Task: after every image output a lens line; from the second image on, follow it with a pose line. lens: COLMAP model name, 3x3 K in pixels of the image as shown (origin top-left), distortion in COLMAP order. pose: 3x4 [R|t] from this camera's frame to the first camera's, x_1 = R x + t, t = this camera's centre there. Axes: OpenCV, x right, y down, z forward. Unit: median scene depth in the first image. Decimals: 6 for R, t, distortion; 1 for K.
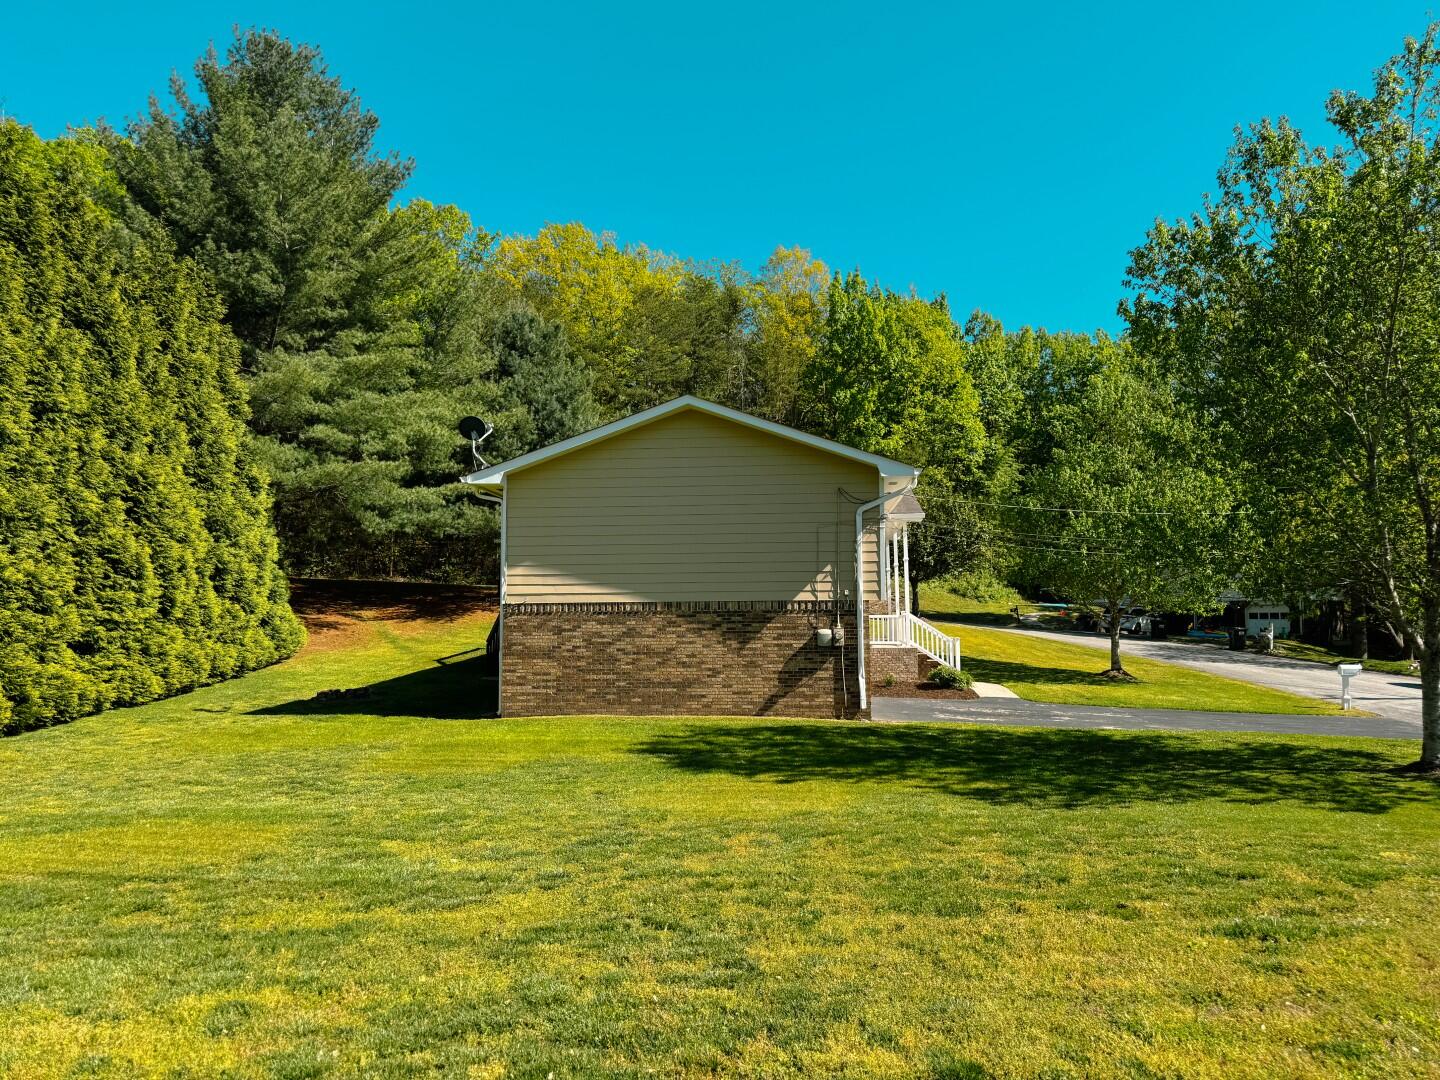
lens RADIAL K [[1018.7, 0, 715.0], [0, 1018.7, 532.9], [0, 0, 1]] dist [0.069957, -0.086051]
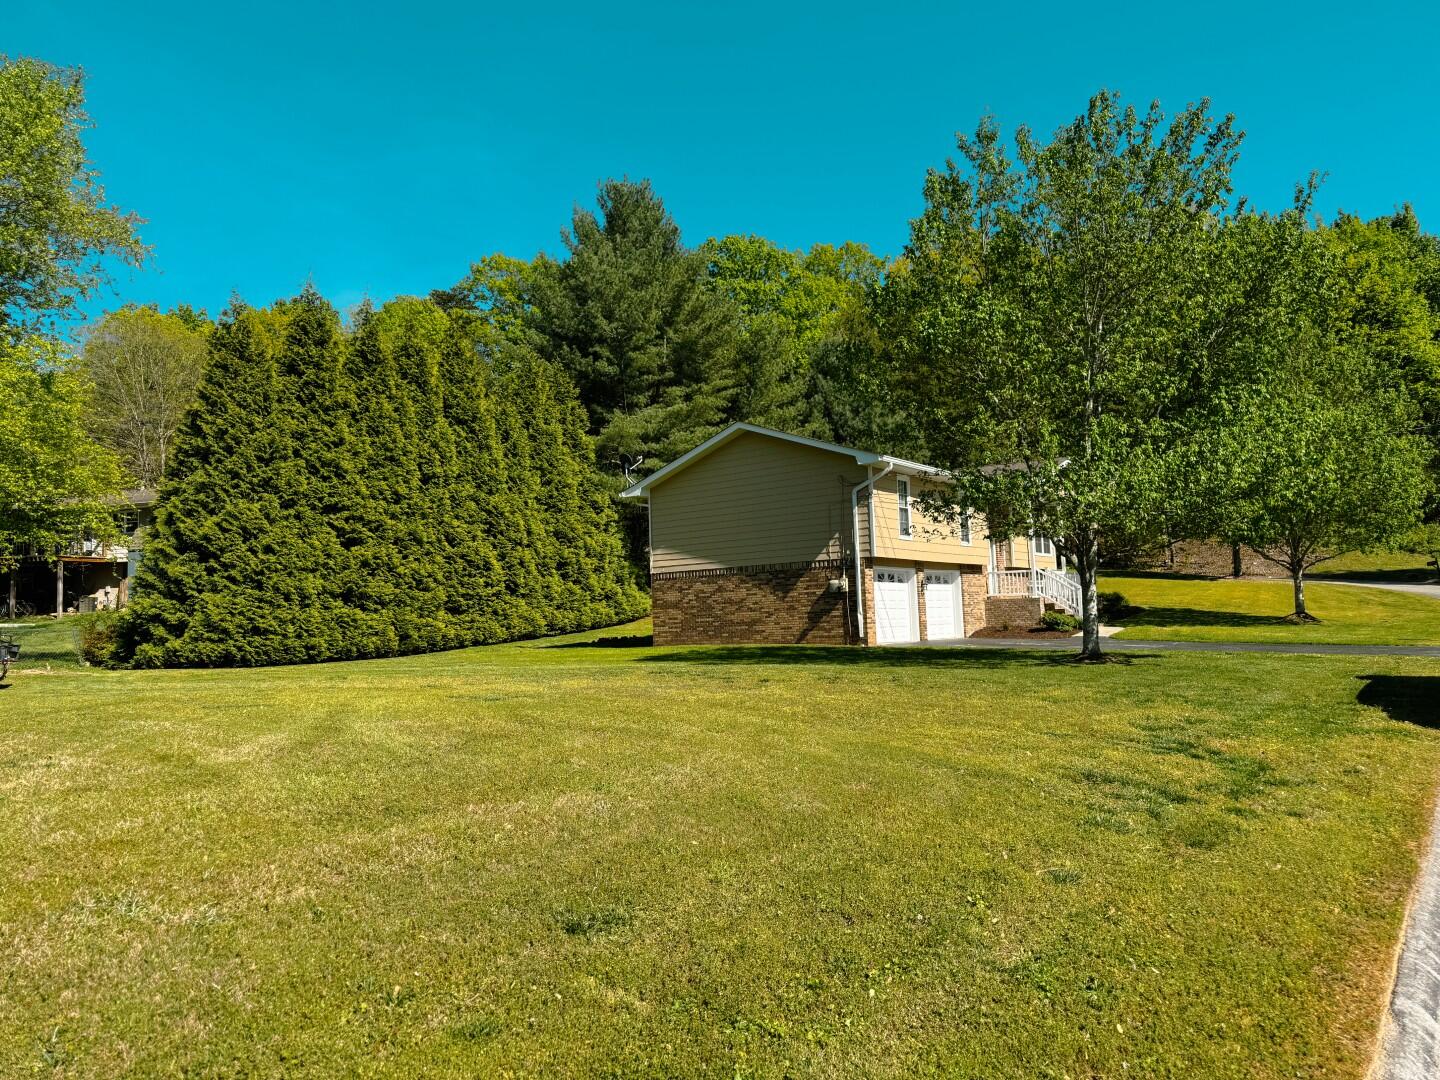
lens RADIAL K [[1018.7, 0, 727.8], [0, 1018.7, 536.3], [0, 0, 1]] dist [0.069957, -0.086051]
pose [[0.848076, -0.070540, -0.525159, 0.695810], [0.076994, 0.996986, -0.009579, 0.037518], [0.524251, -0.032311, 0.850951, -0.227895]]
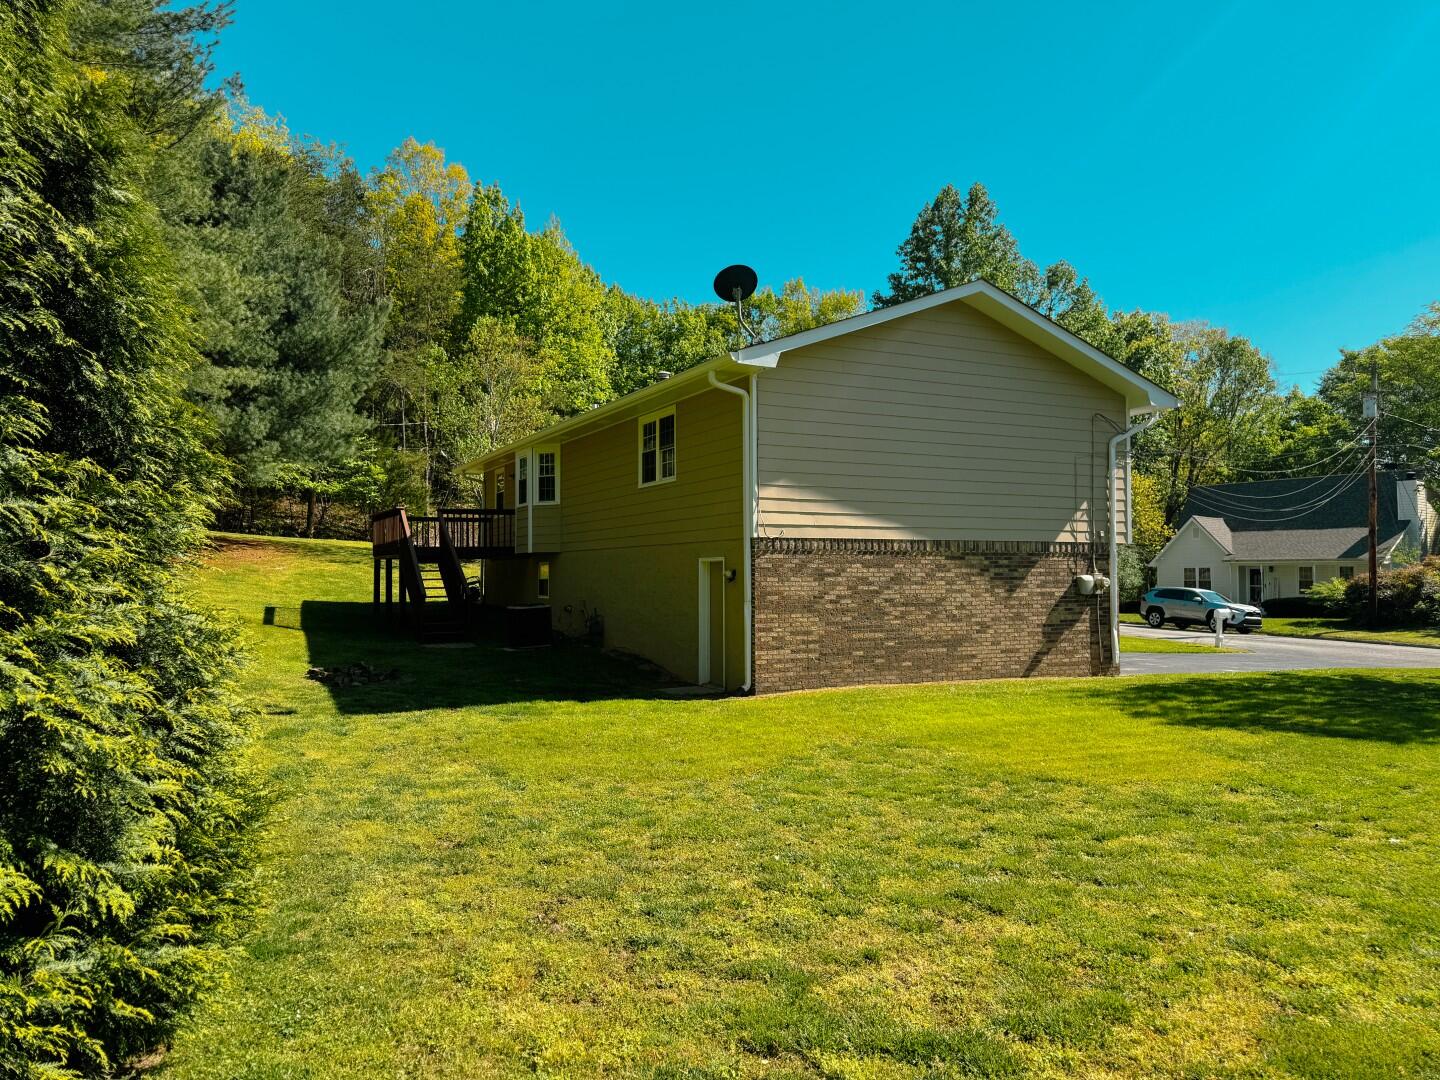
lens RADIAL K [[1018.7, 0, 725.4], [0, 1018.7, 543.9], [0, 0, 1]] dist [0.069957, -0.086051]
pose [[0.856486, 0.021317, 0.515731, -0.600151], [-0.050067, 0.997866, 0.041902, 0.045682], [-0.513737, -0.061710, 0.855725, 0.403589]]
